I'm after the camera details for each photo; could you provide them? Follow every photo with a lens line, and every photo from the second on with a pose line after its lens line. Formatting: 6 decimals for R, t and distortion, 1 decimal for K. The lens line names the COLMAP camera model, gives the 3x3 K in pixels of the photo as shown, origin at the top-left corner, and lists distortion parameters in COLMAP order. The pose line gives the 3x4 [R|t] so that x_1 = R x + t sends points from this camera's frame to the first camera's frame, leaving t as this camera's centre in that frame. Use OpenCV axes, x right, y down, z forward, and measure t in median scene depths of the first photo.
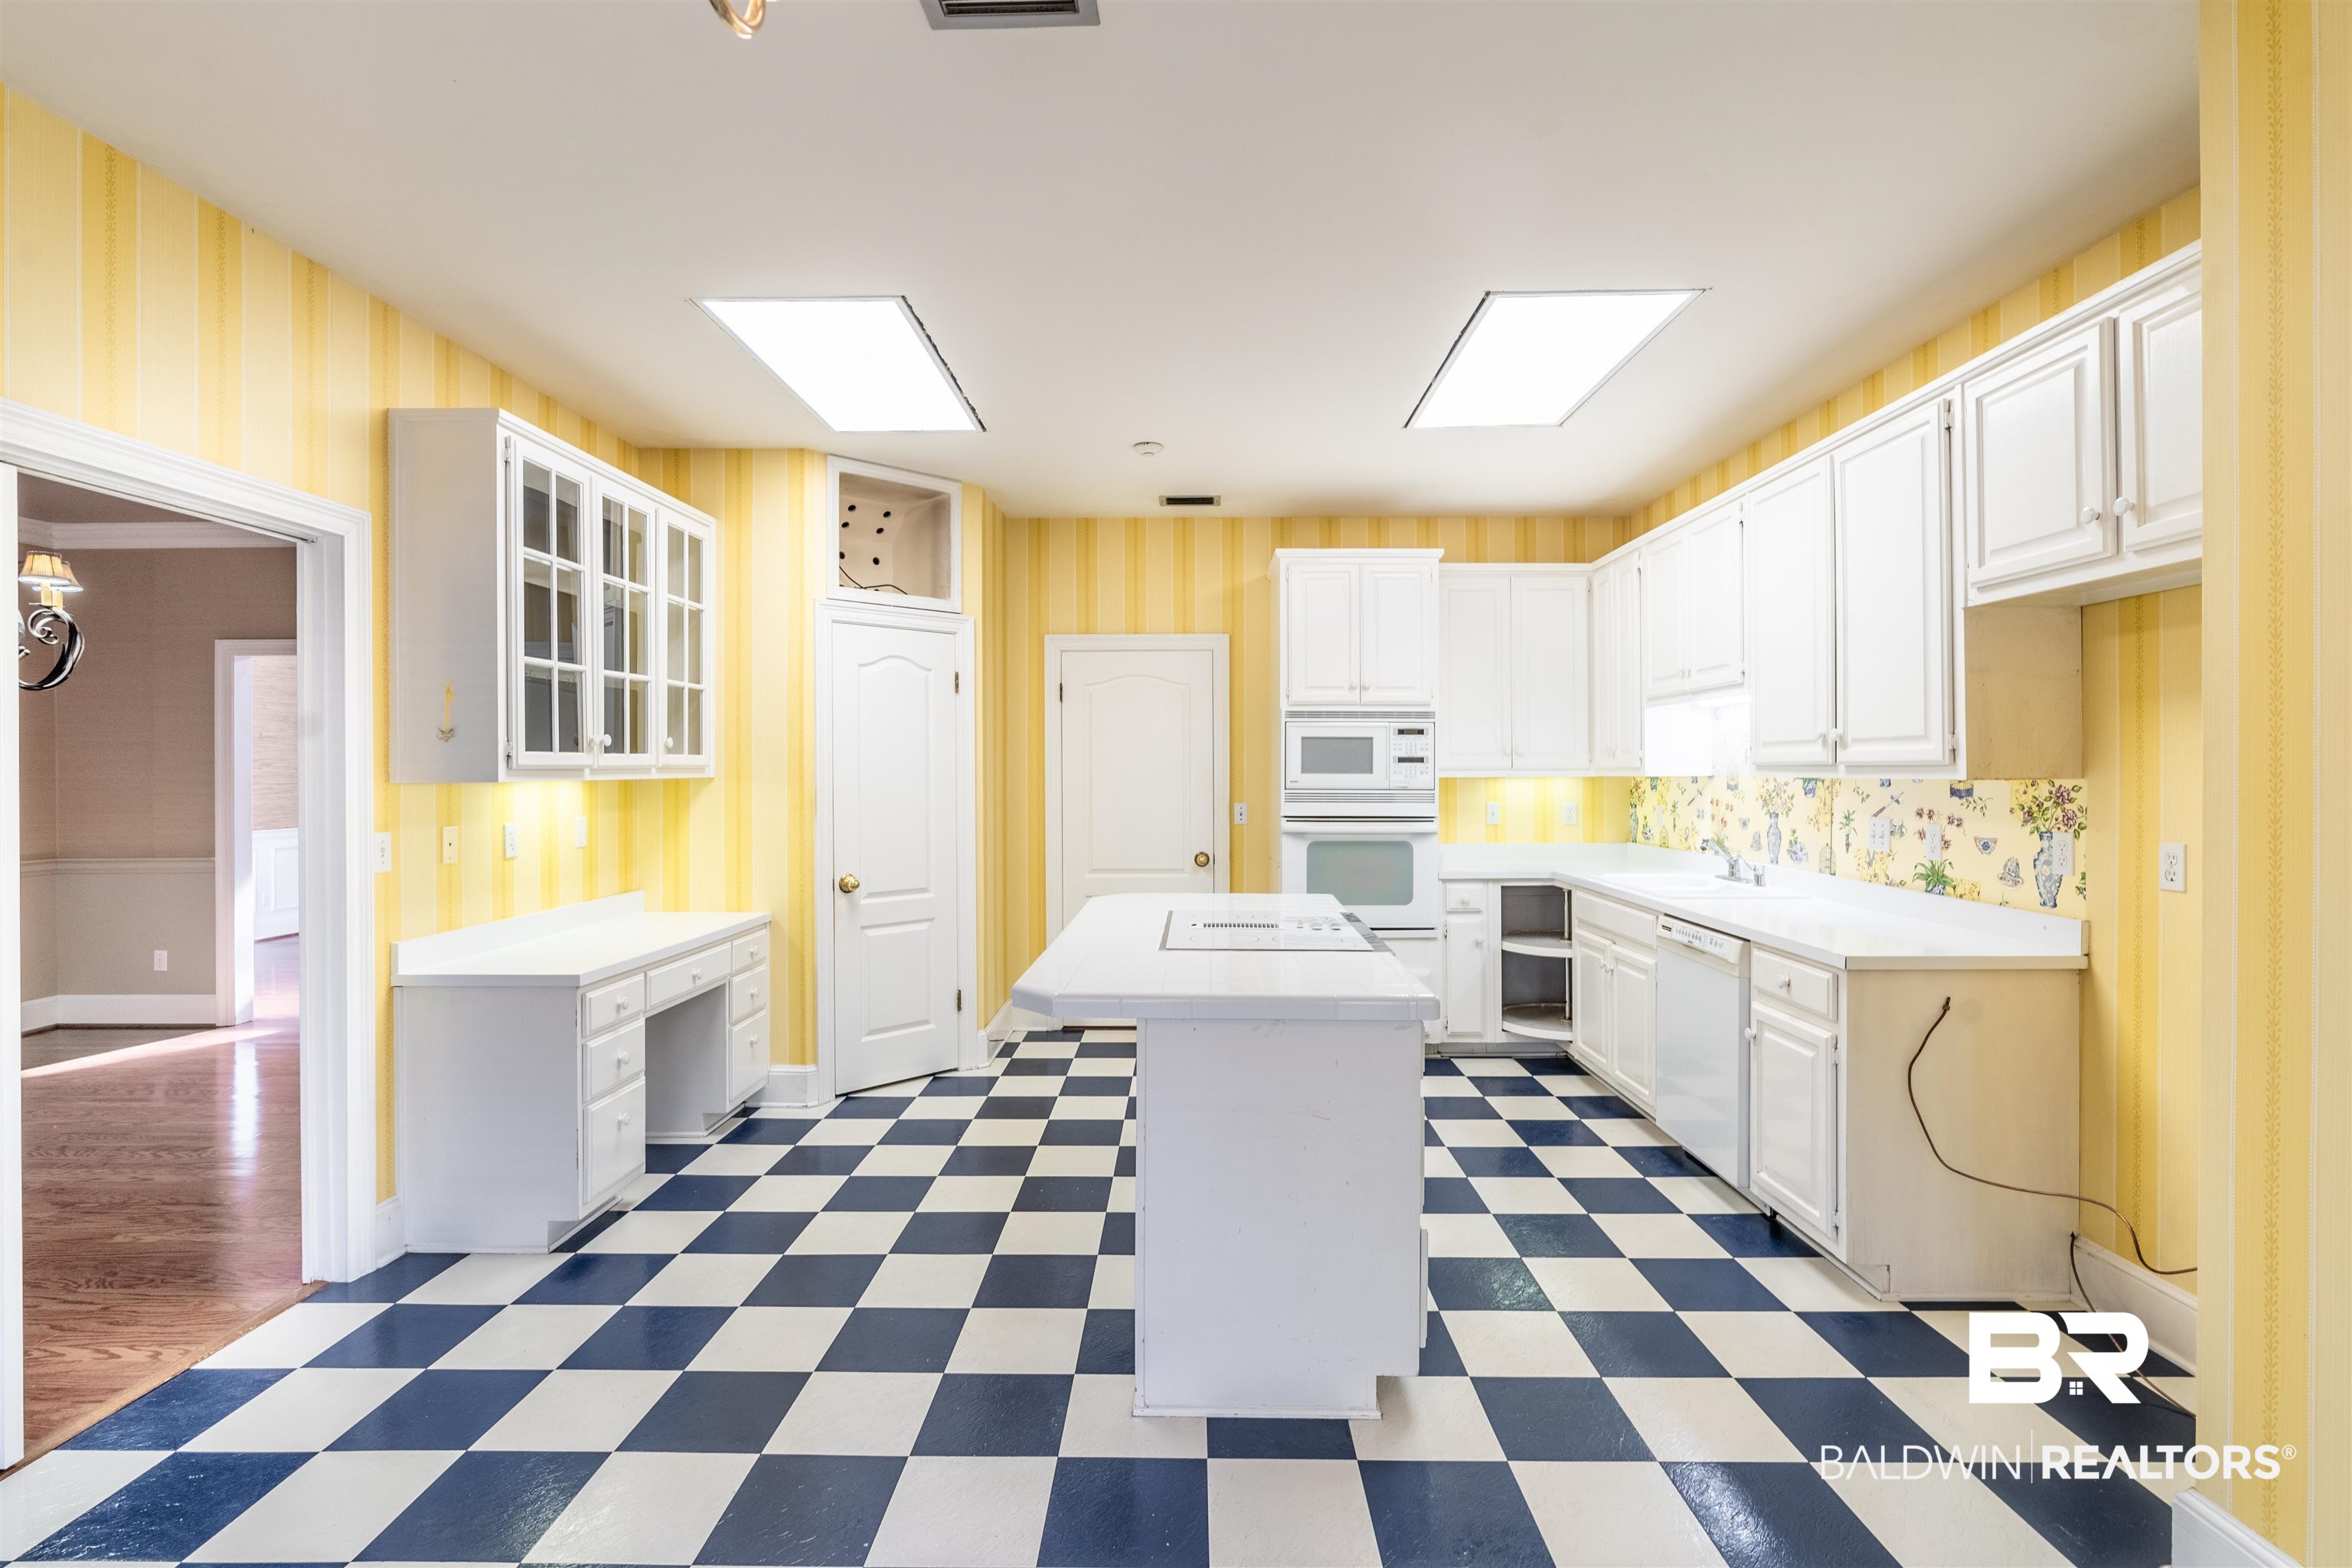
lens RADIAL K [[1092.8, 0, 1170.1], [0, 1092.8, 779.7], [0, 0, 1]] dist [-0.002978, 0.000292]
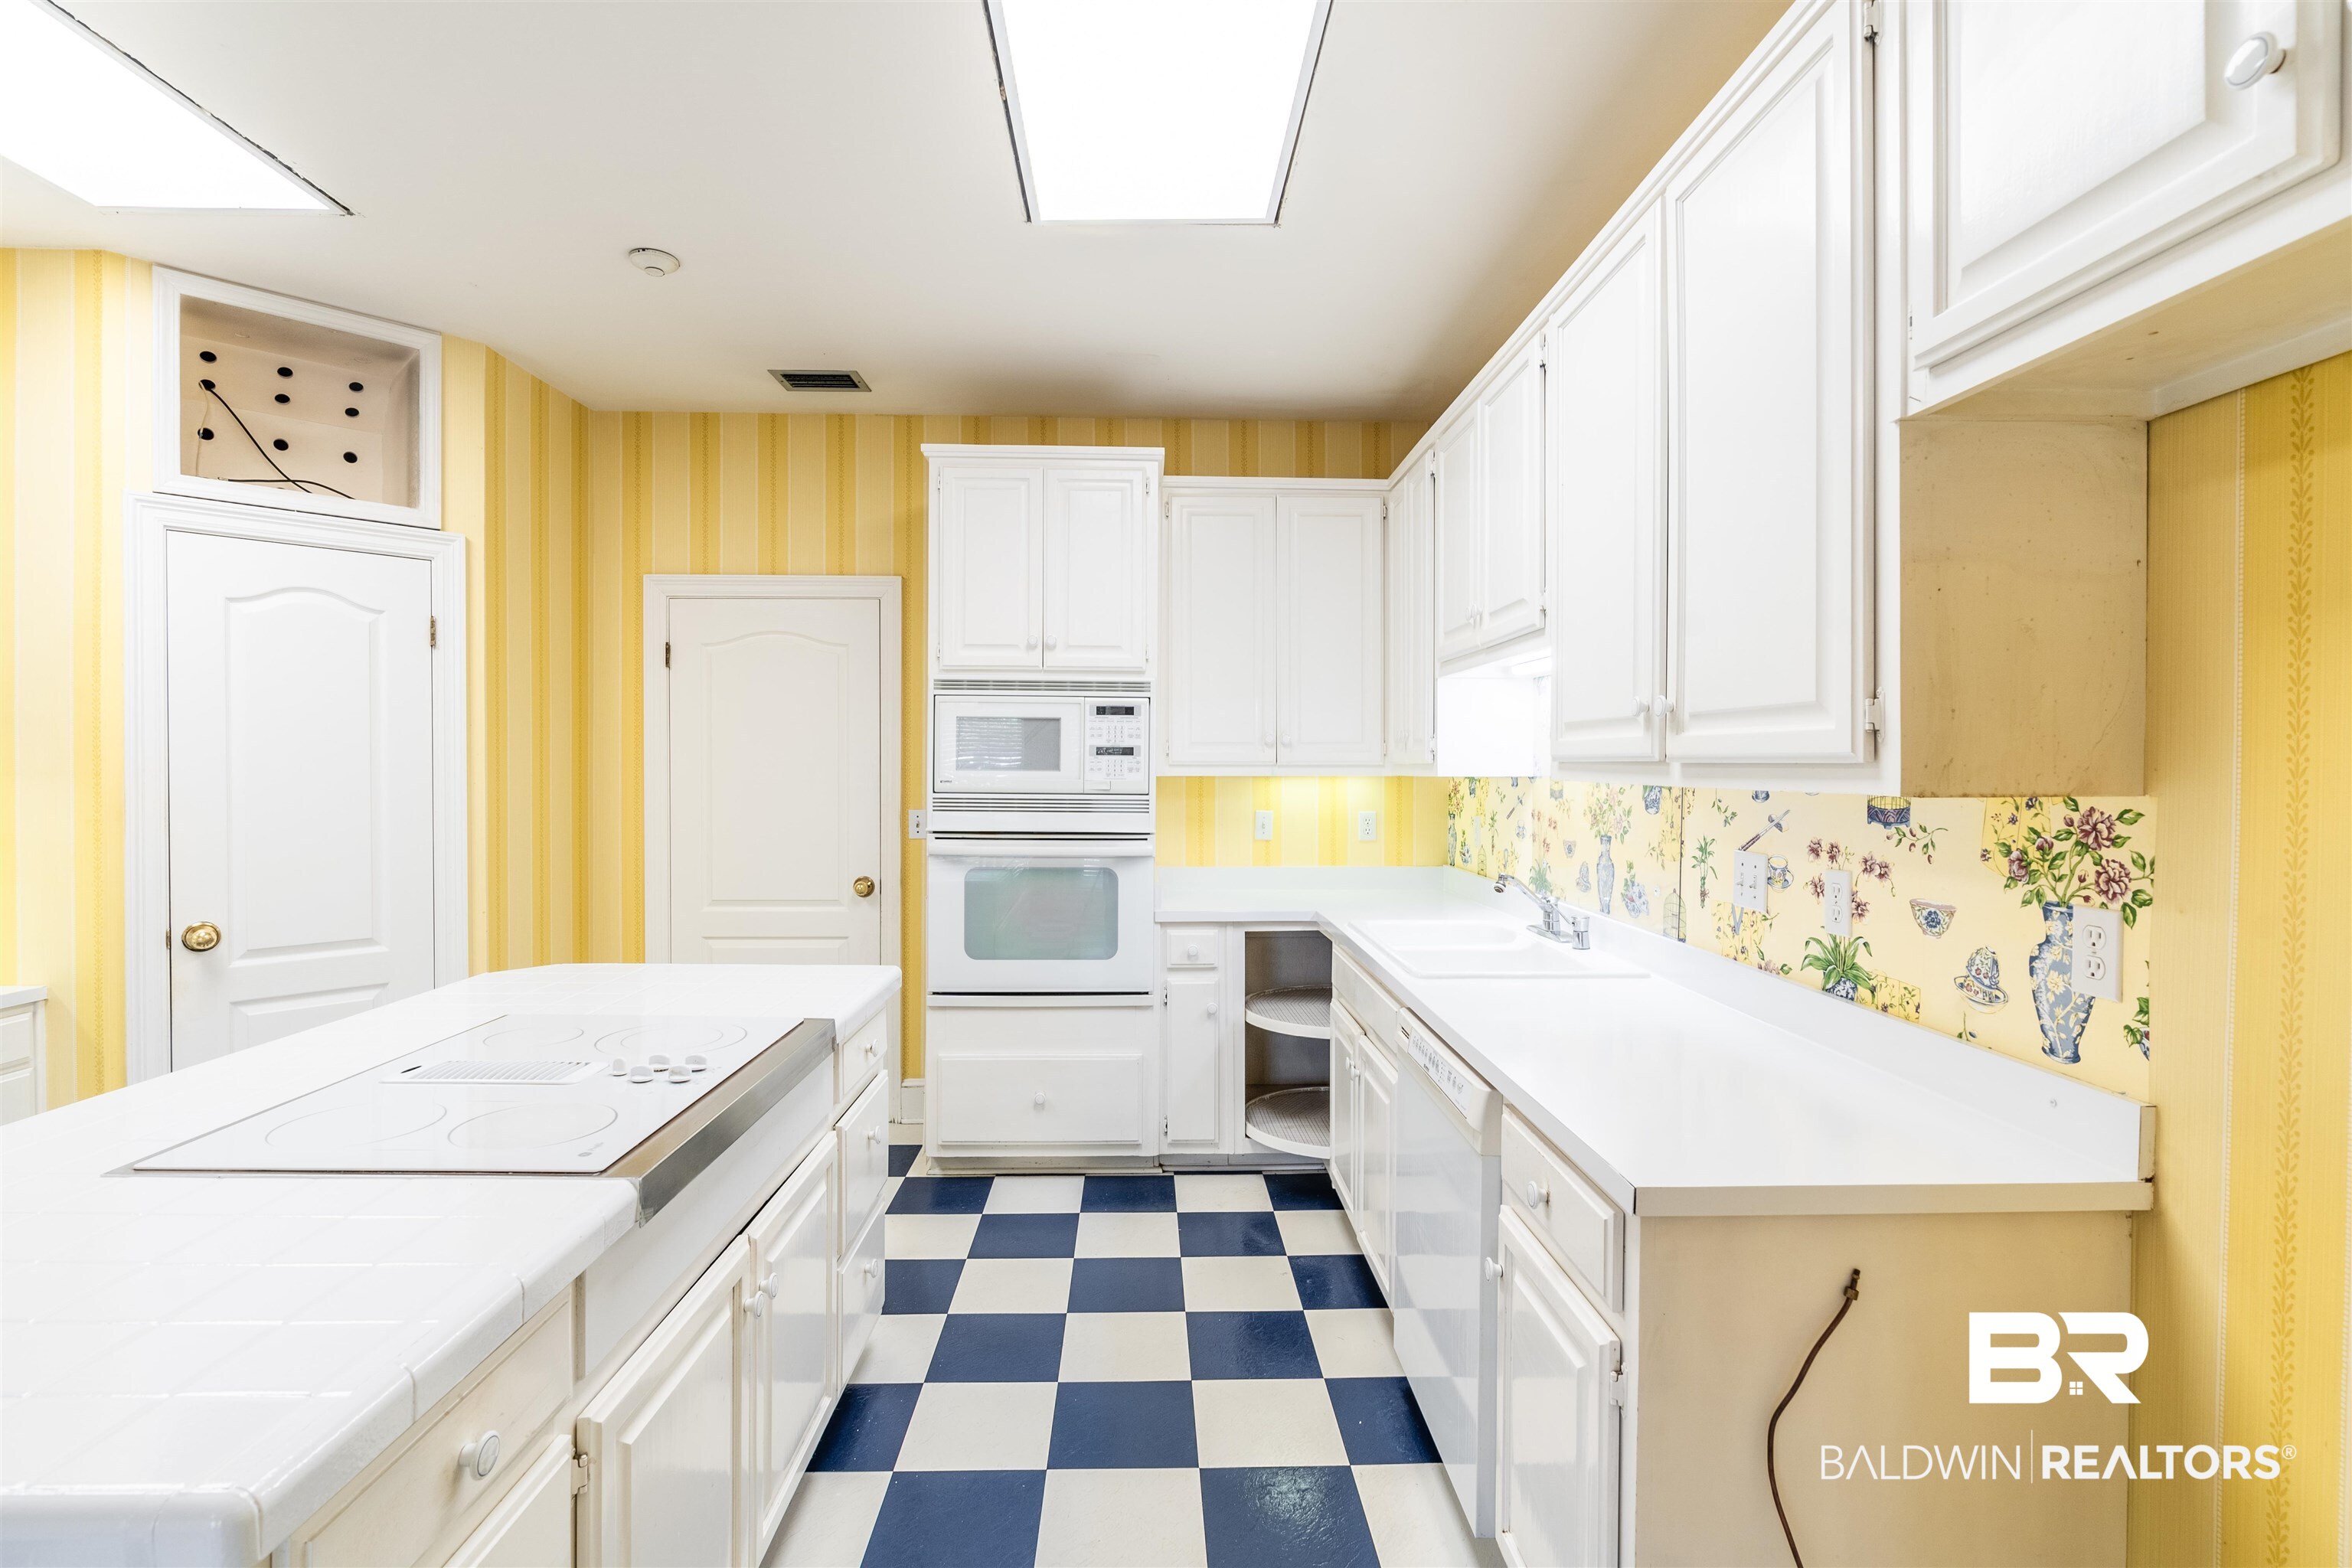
lens RADIAL K [[1059.2, 0, 1176.0], [0, 1059.2, 784.0], [0, 0, 1]] dist [-0.003859, -0.000042]
pose [[0.999276, 0.005221, 0.037696, 0.290002], [-0.005637, 0.999924, 0.010932, -0.005994], [-0.037636, -0.011136, 0.999229, 0.402635]]
